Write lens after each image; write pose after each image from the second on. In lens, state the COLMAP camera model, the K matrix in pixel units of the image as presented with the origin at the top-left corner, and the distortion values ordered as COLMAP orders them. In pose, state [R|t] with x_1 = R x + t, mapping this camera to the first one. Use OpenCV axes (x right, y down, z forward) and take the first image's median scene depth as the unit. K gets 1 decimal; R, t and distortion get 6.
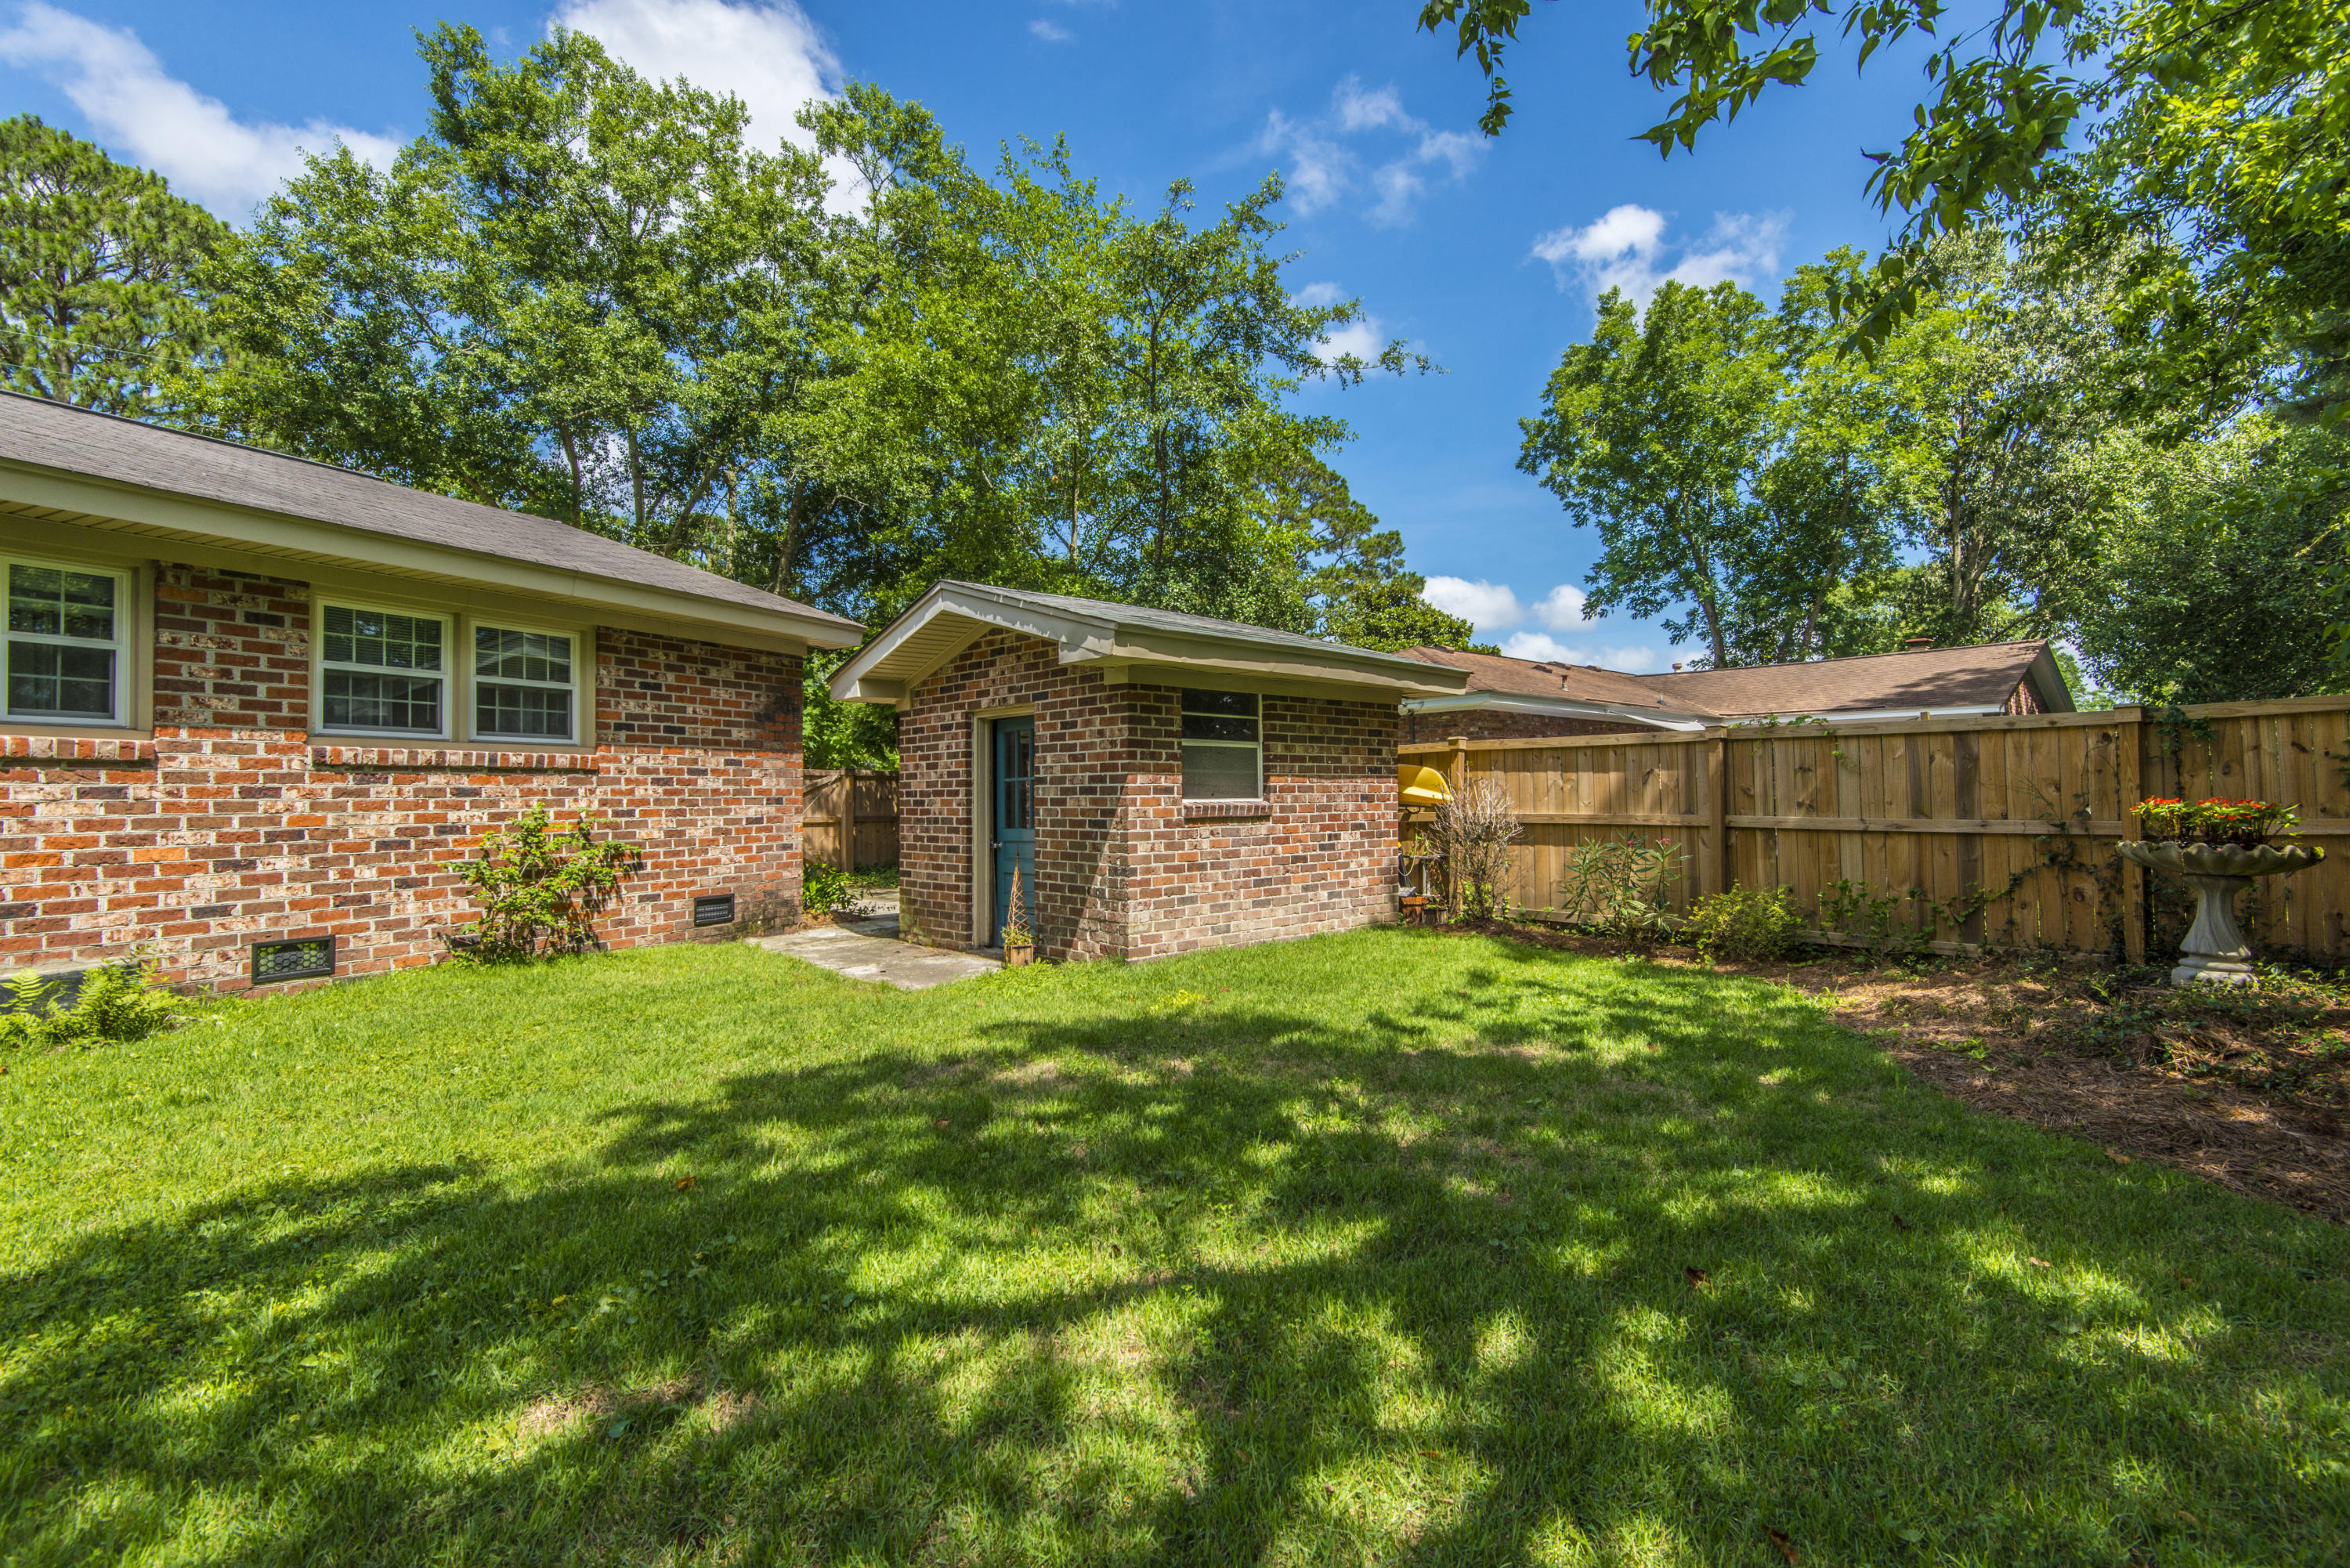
lens RADIAL K [[1067.8, 0, 1170.9], [0, 1067.8, 771.5], [0, 0, 1]] dist [0.011911, -0.004610]
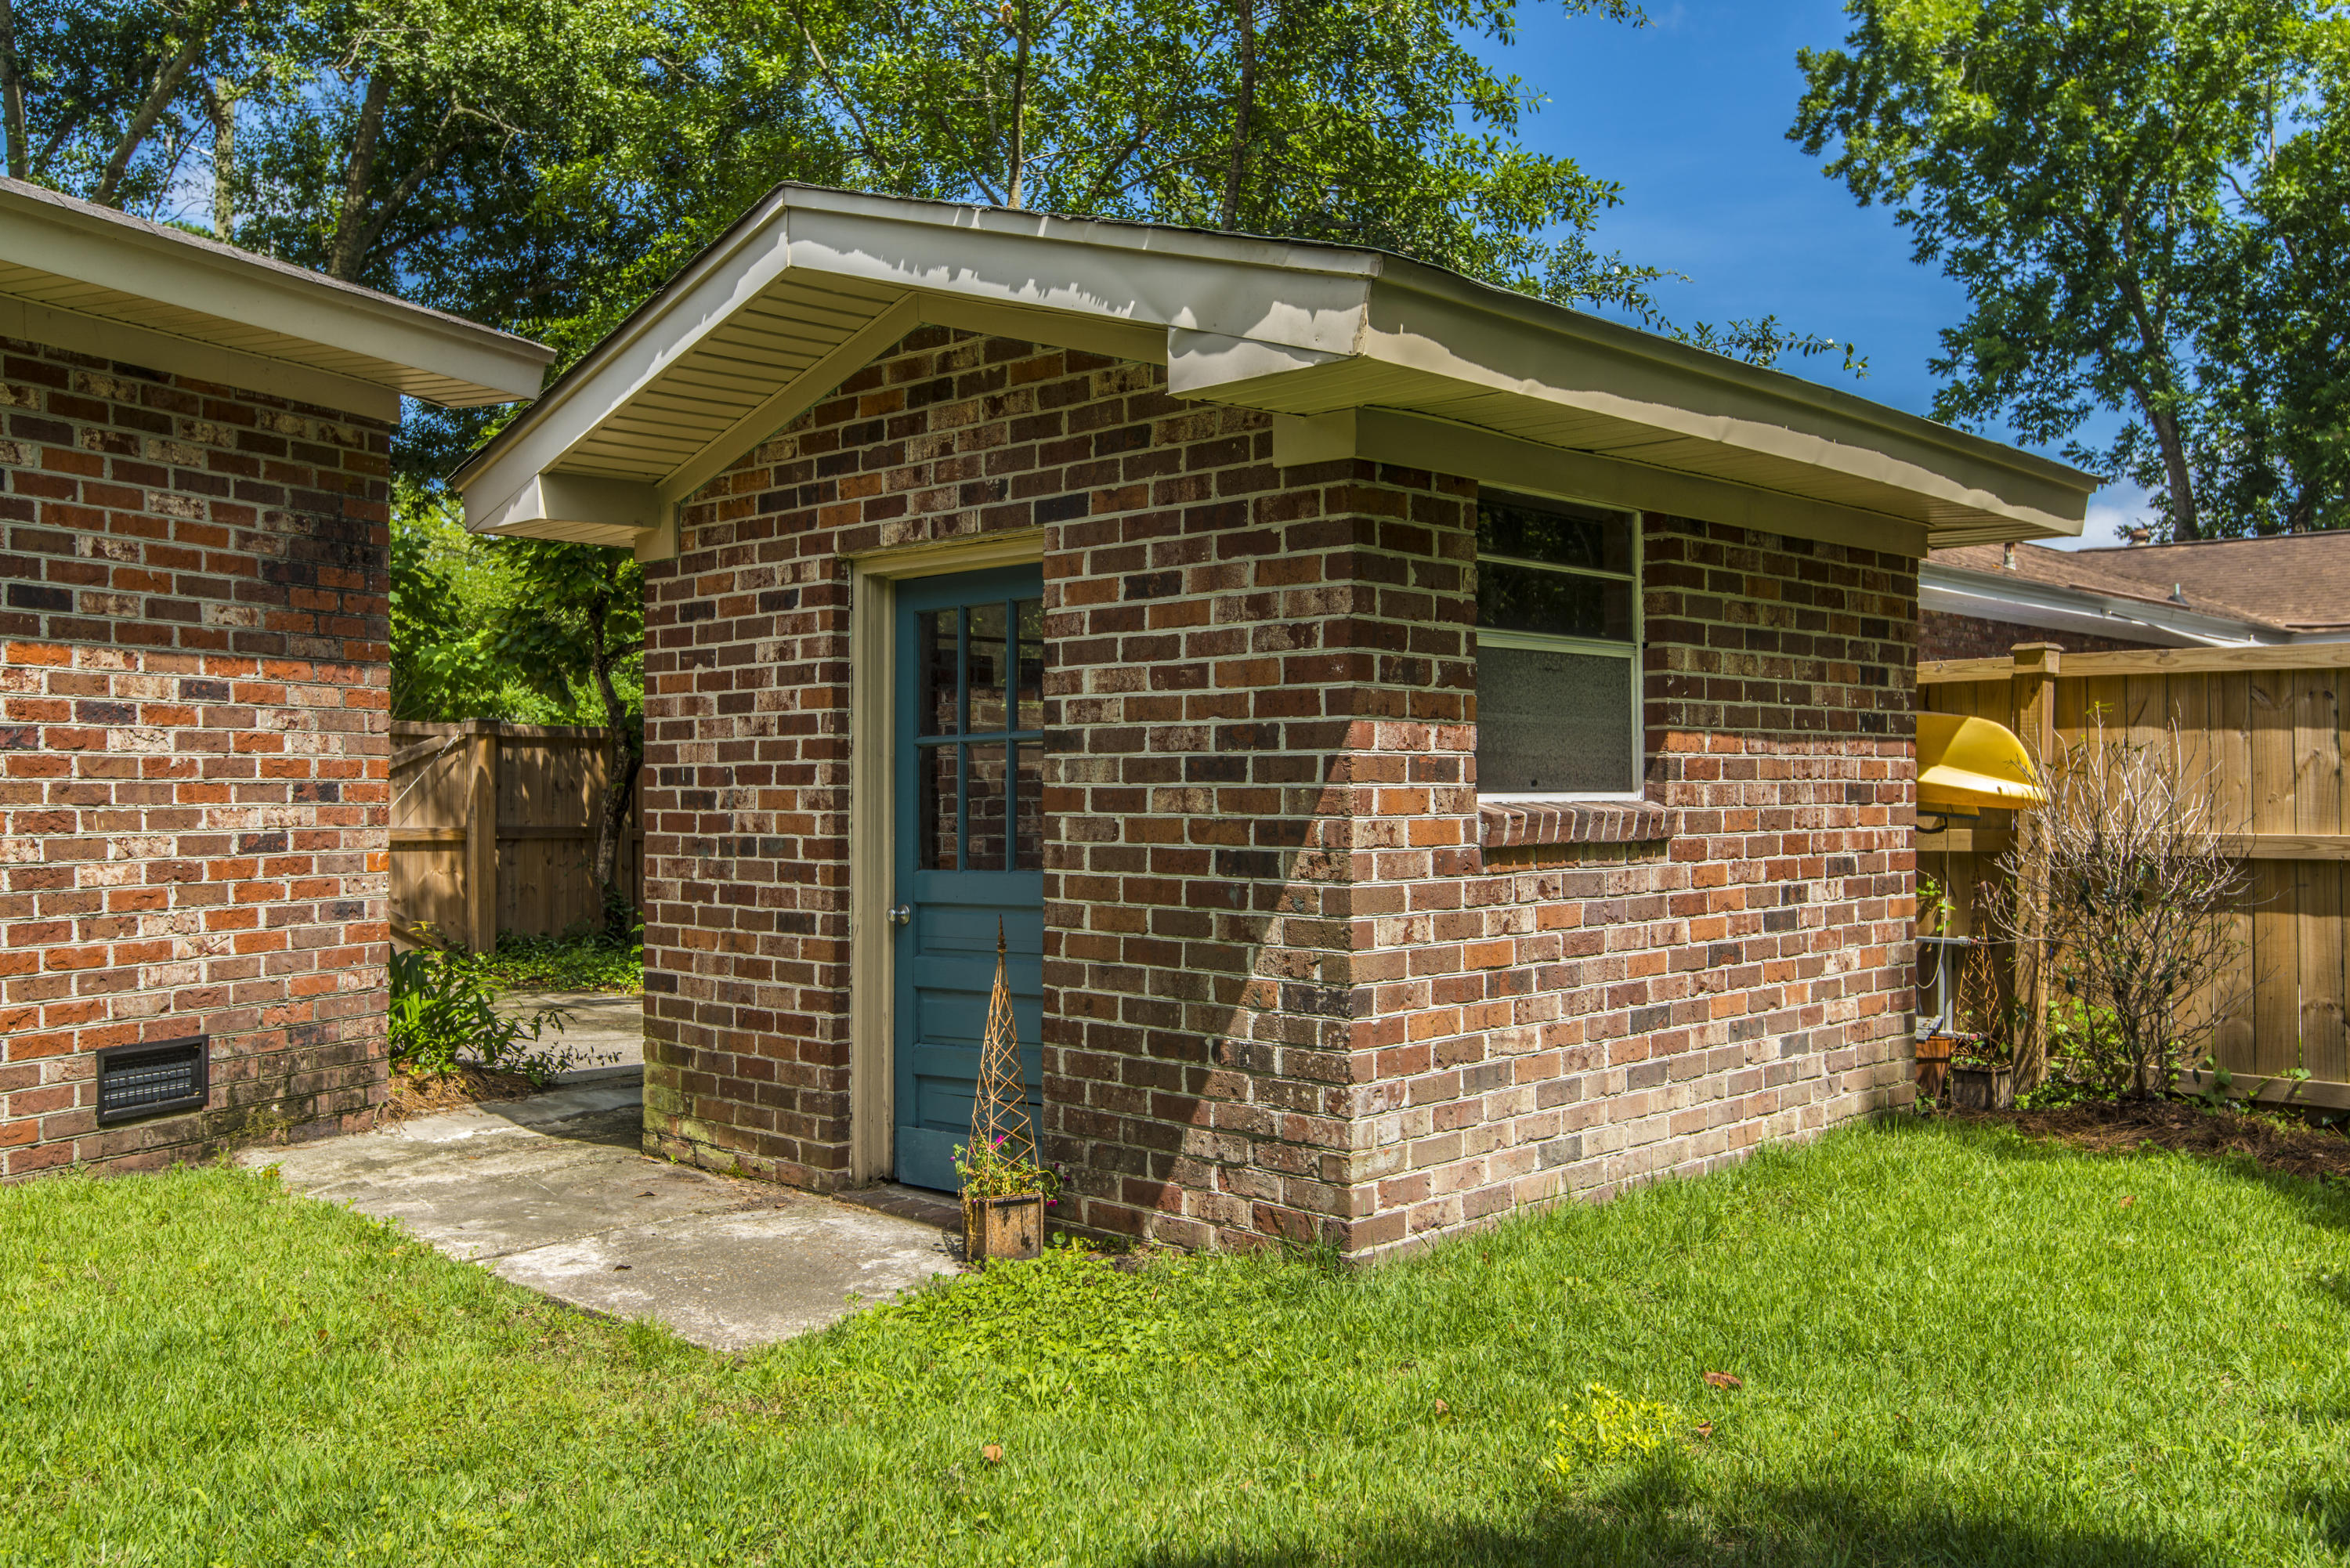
lens RADIAL K [[1987.2, 0, 1158.5], [0, 1987.2, 779.9], [0, 0, 1]] dist [-0.000999, -0.001659]
pose [[0.998854, 0.006407, 0.047429, -0.120115], [-0.007372, 0.999769, 0.020193, 0.007905], [-0.047289, -0.020520, 0.998670, 0.321699]]
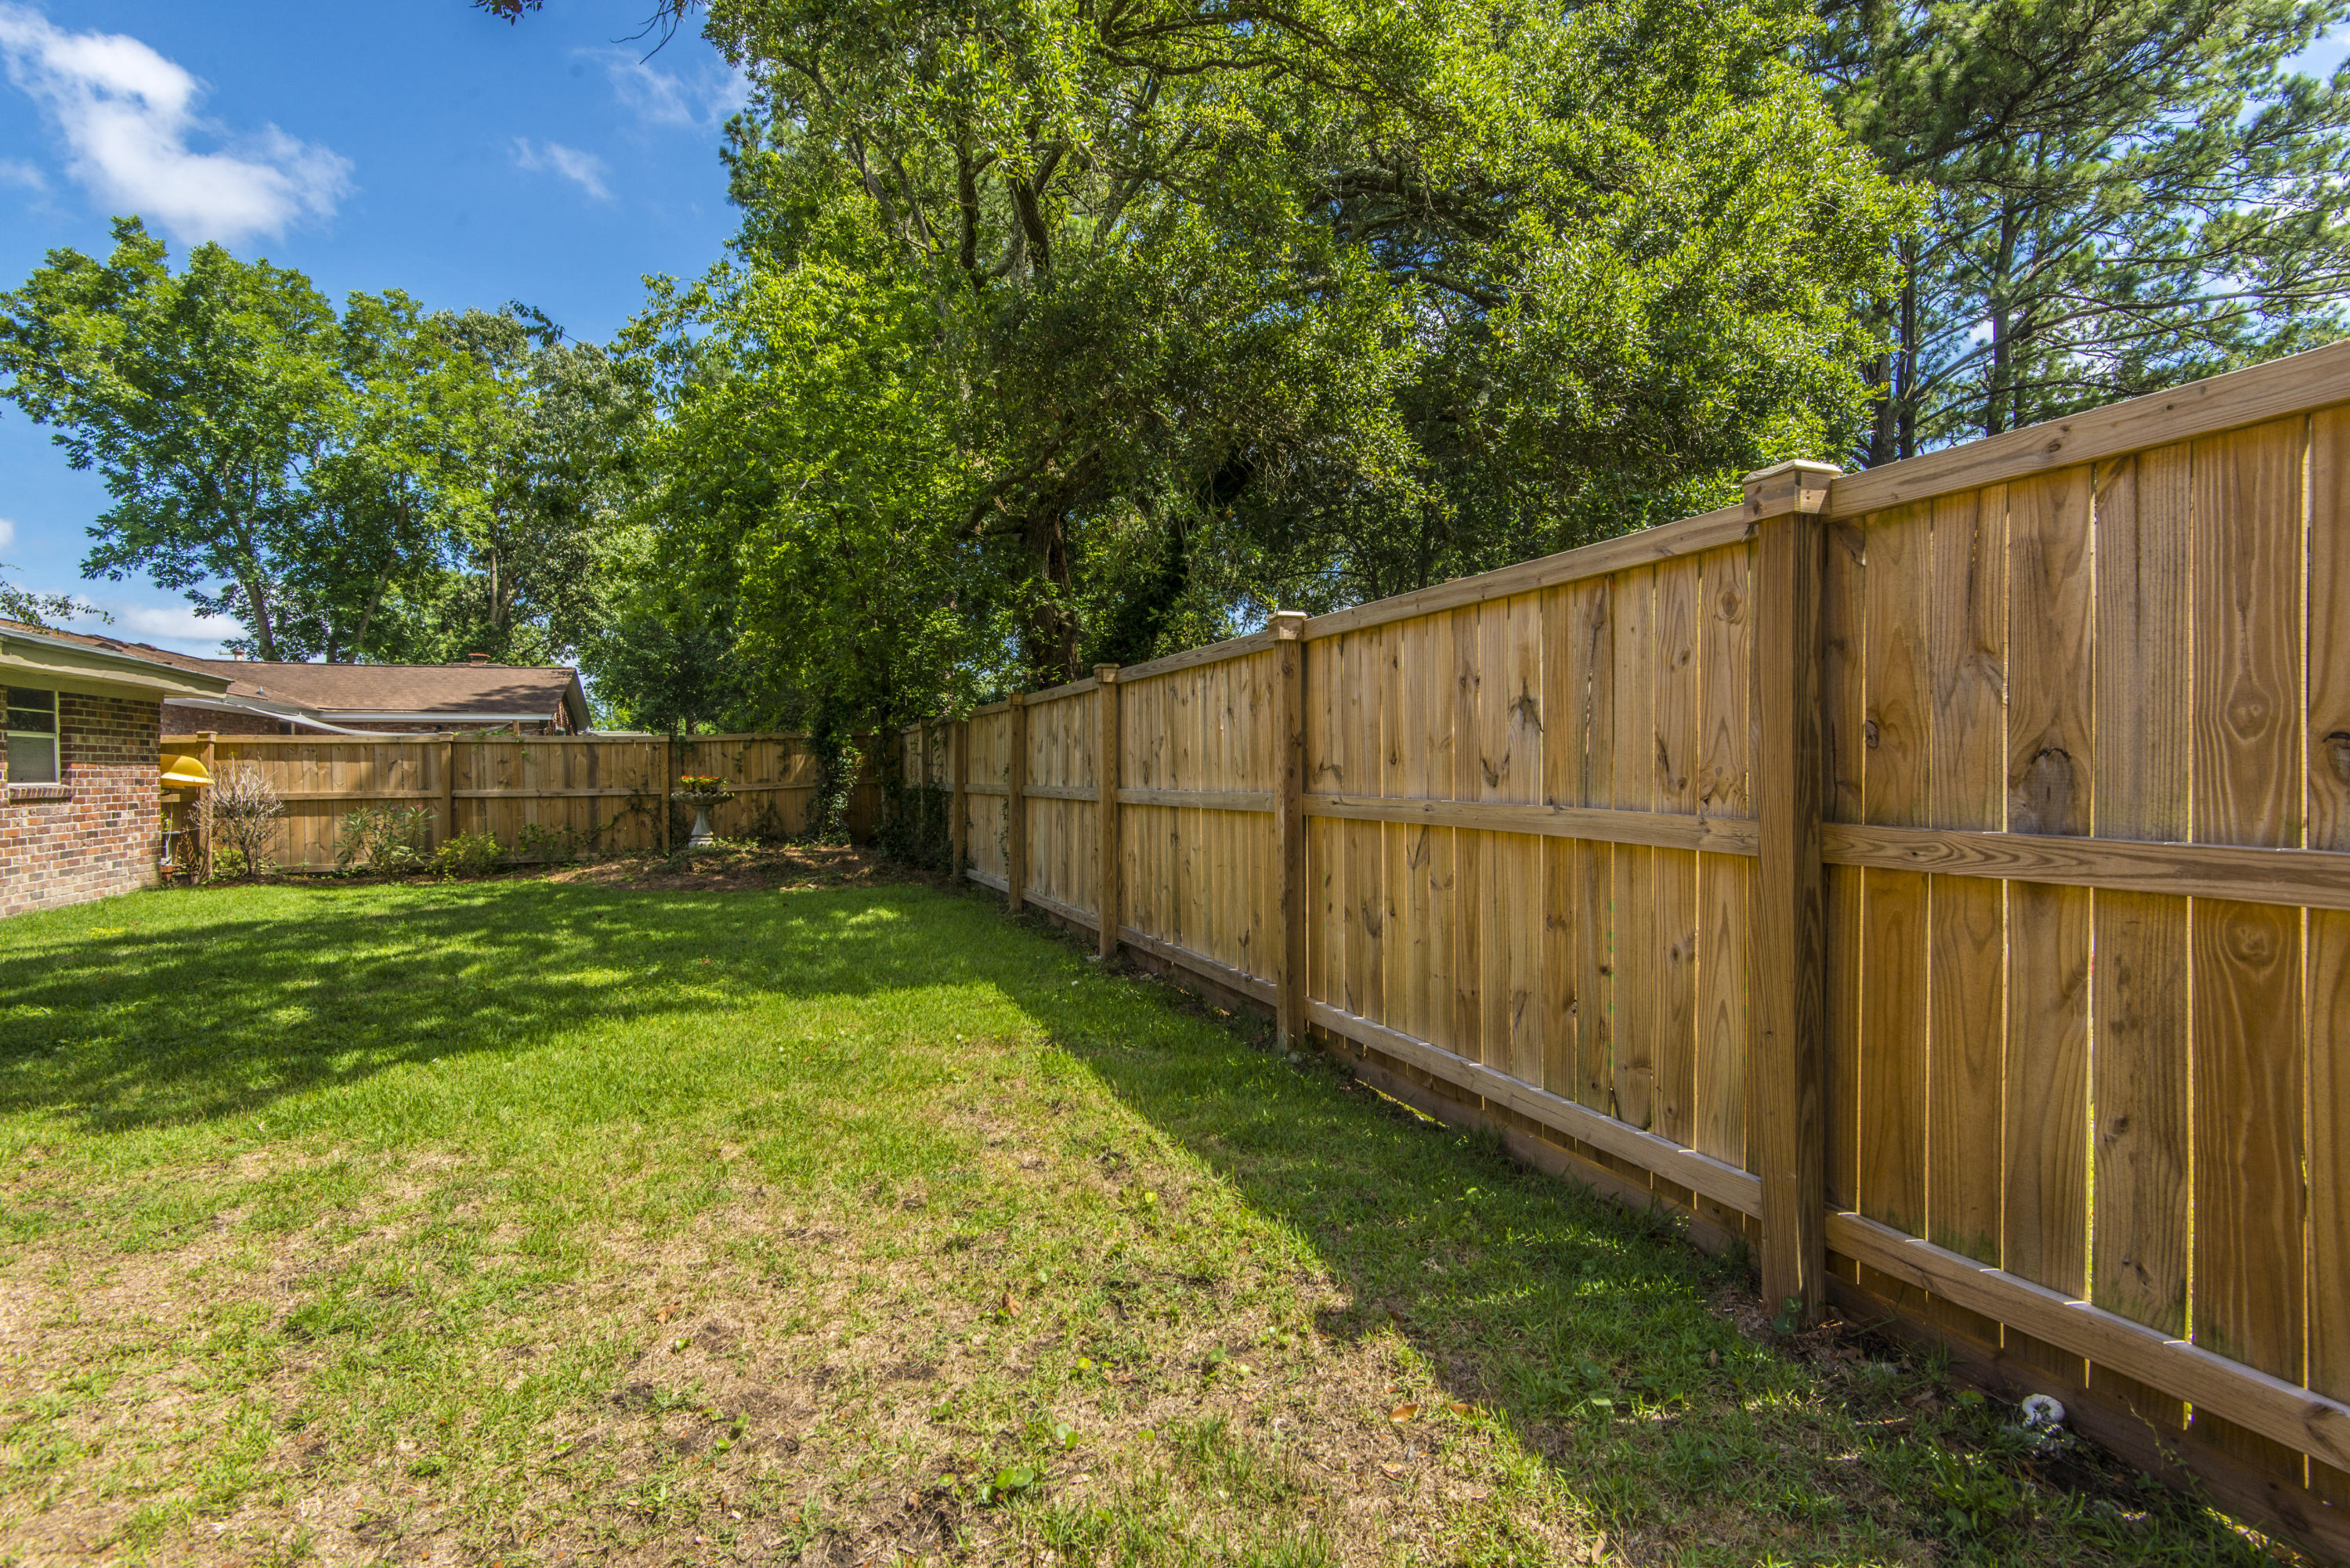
lens RADIAL K [[1067.8, 0, 1156.7], [0, 1067.8, 769.2], [0, 0, 1]] dist [0.011911, -0.004610]
pose [[0.348231, 0.002740, 0.937405, -0.607196], [-0.012238, 0.999924, 0.001624, -0.005624], [-0.937329, -0.012037, 0.348238, -0.527792]]
